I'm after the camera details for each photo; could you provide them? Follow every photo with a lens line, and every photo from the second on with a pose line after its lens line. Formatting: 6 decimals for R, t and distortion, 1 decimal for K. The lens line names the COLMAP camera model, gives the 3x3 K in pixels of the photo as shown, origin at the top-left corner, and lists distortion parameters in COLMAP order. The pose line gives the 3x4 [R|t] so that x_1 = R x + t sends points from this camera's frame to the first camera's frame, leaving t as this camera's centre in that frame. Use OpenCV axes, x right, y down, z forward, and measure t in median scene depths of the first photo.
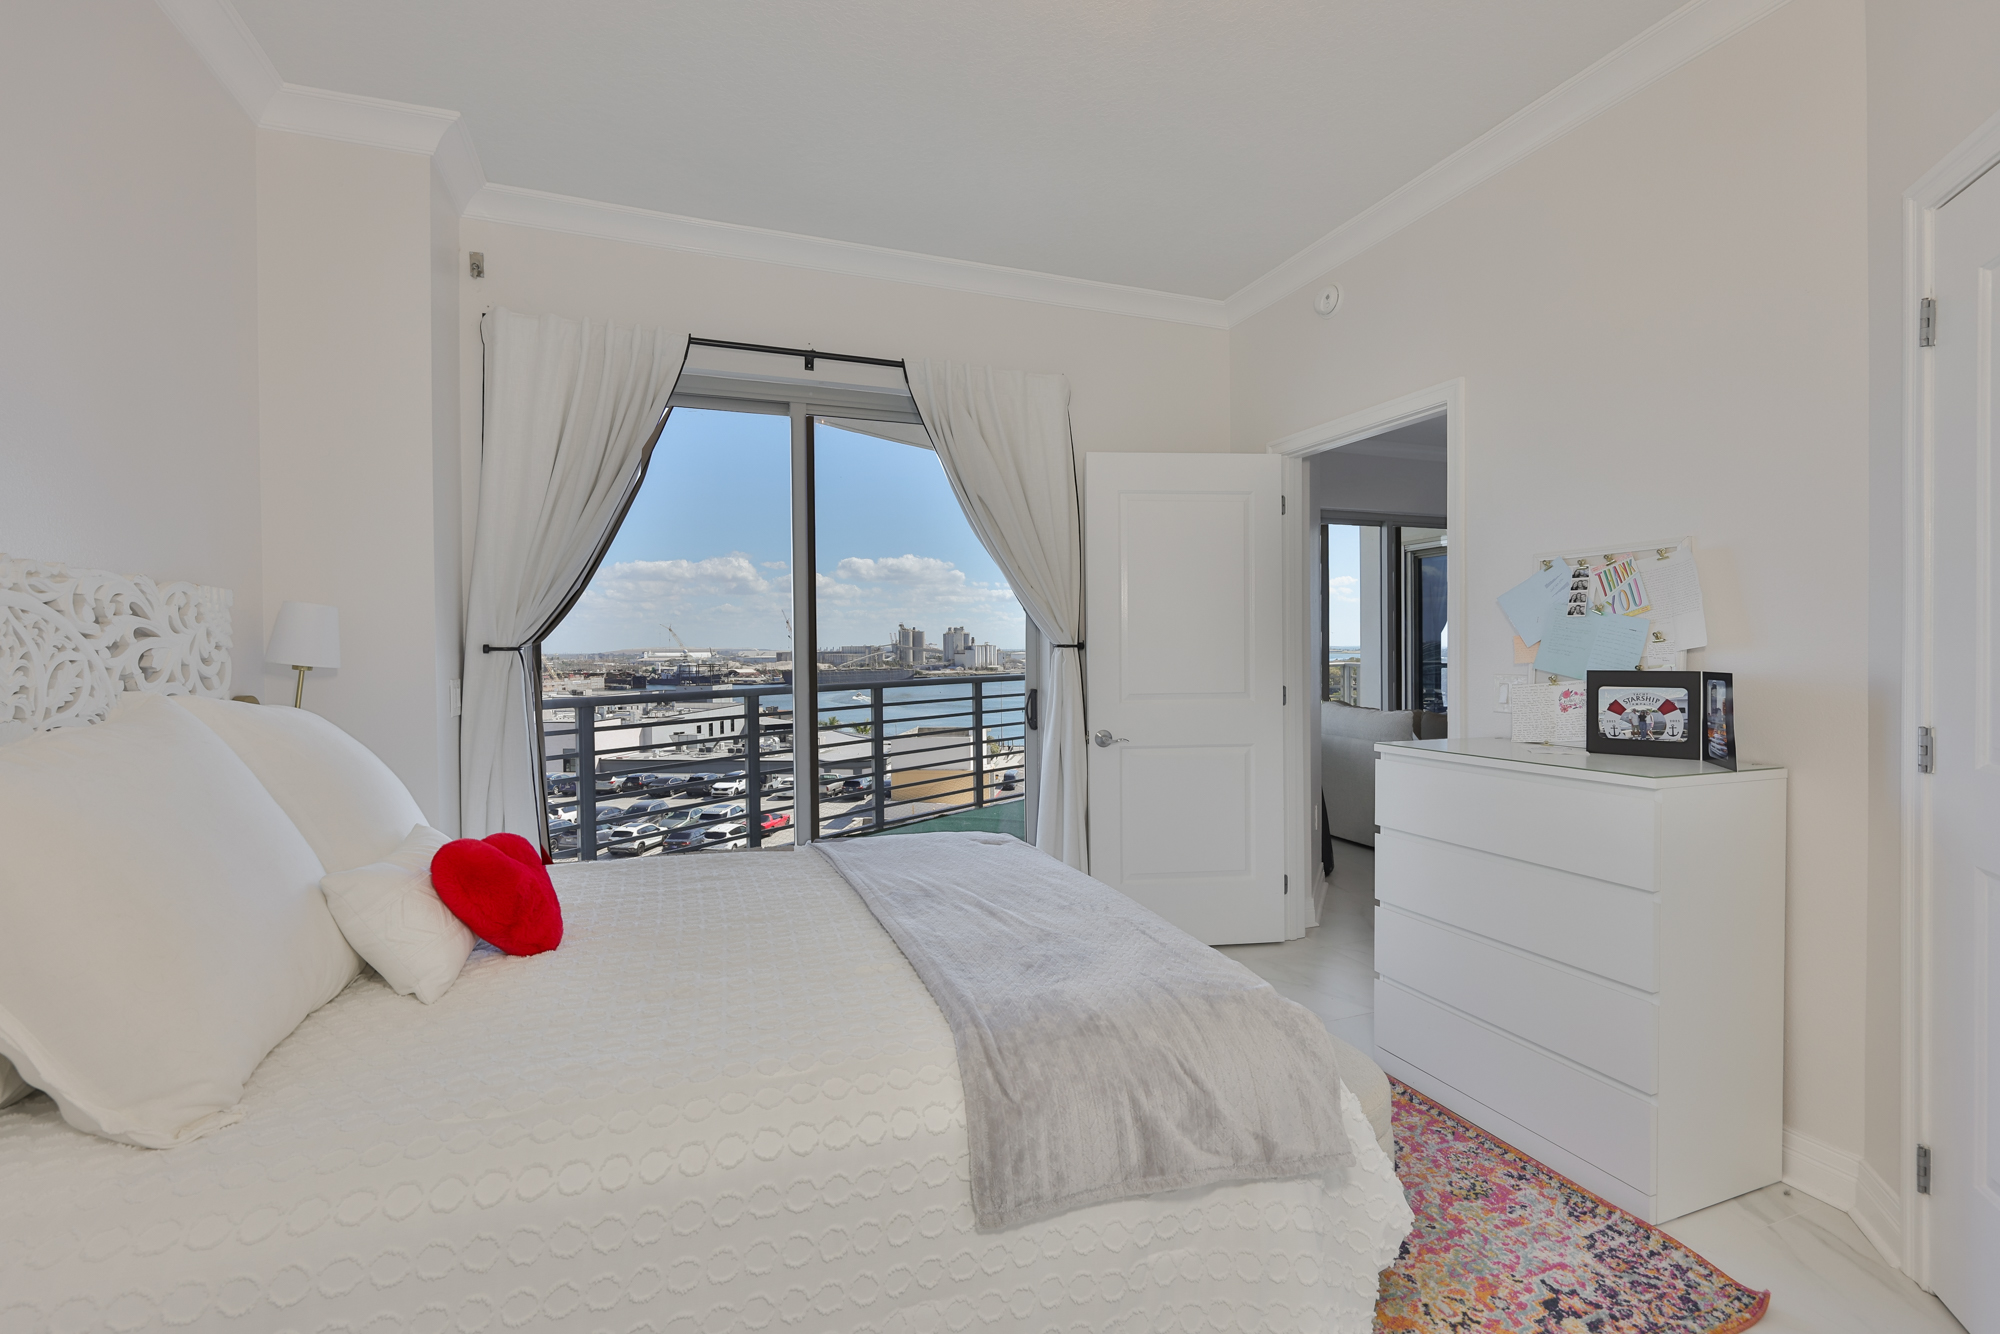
lens RADIAL K [[859.8, 0, 995.7], [0, 859.8, 662.9], [0, 0, 1]] dist [-0.000389, -0.001167]
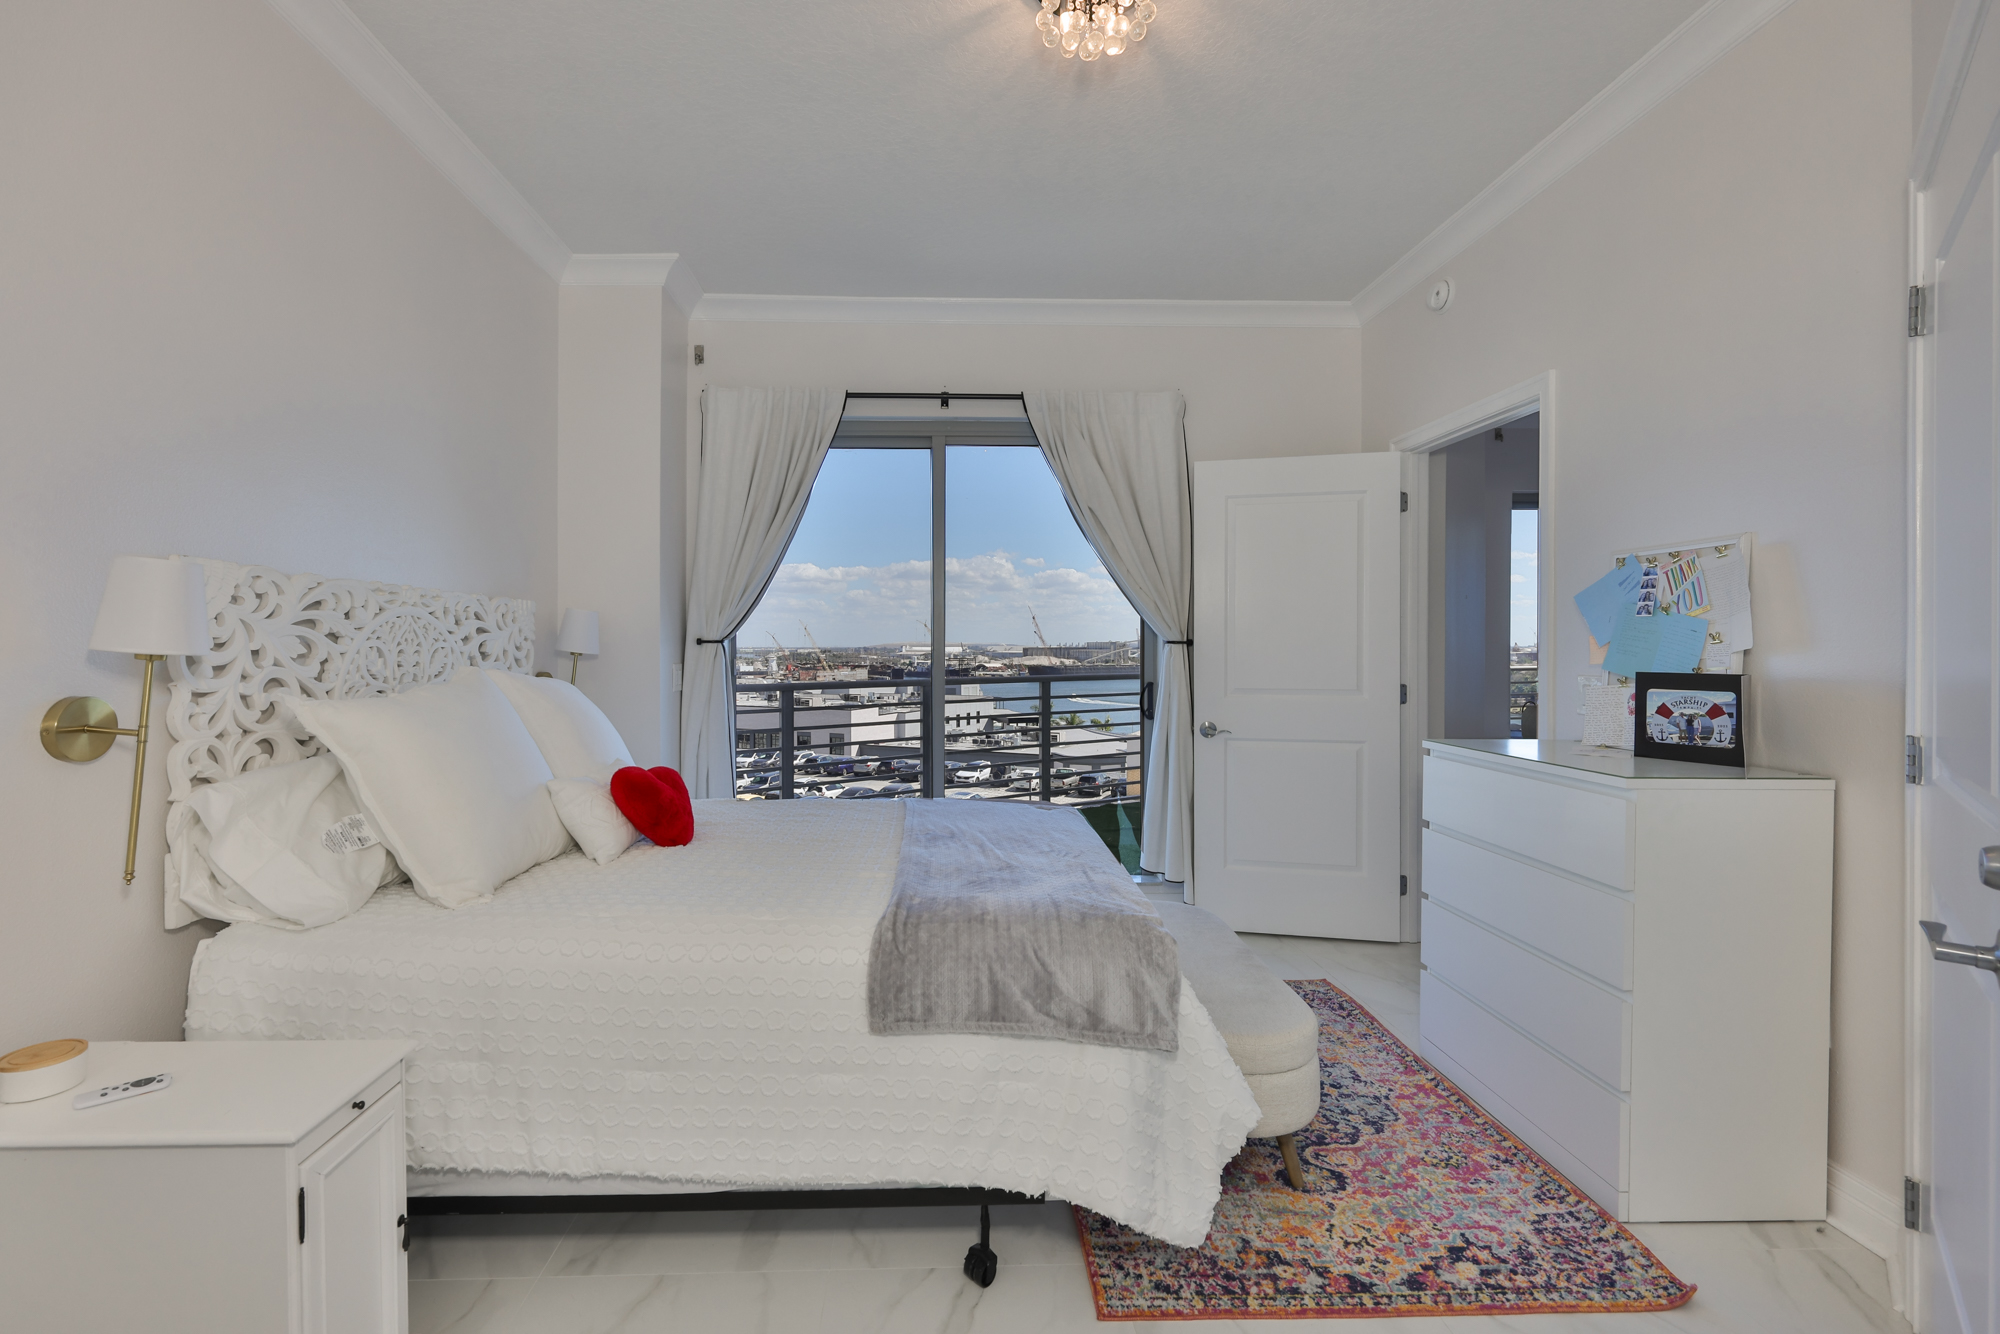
lens RADIAL K [[866.1, 0, 954.4], [0, 866.1, 656.2], [0, 0, 1]] dist [-0.009325, 0.000951]
pose [[0.944097, 0.012386, -0.329434, 0.315628], [-0.013504, 0.999908, -0.001105, 0.002525], [0.329390, 0.005491, 0.944178, -0.195335]]
